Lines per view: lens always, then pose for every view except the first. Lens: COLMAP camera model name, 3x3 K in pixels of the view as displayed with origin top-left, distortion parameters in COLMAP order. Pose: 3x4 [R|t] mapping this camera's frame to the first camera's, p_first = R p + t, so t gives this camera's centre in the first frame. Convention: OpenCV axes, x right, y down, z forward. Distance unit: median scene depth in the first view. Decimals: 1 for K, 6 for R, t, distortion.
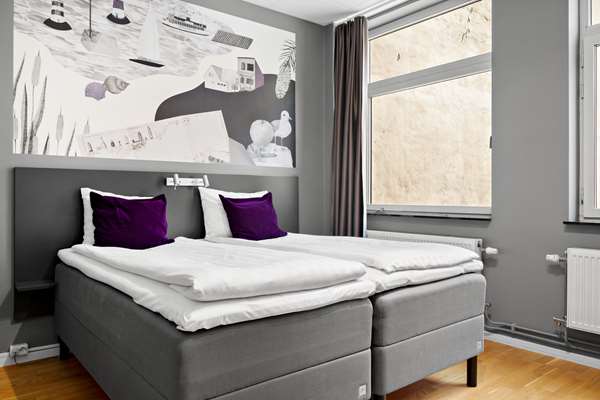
lens RADIAL K [[446.2, 0, 299.5], [0, 446.2, 193.1], [0, 0, 1]] dist [-0.001777, 0.004014]
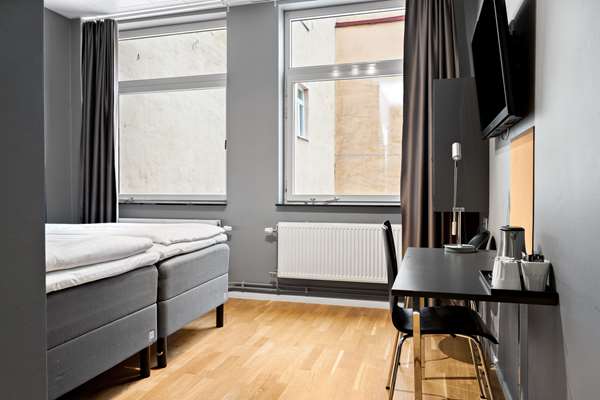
lens RADIAL K [[446.2, 0, 299.5], [0, 446.2, 193.1], [0, 0, 1]] dist [-0.001777, 0.004014]
pose [[0.815648, -0.011661, 0.578431, -0.168830], [-0.000467, 0.999783, 0.020813, -0.000980], [-0.578548, -0.017246, 0.815466, -0.204112]]
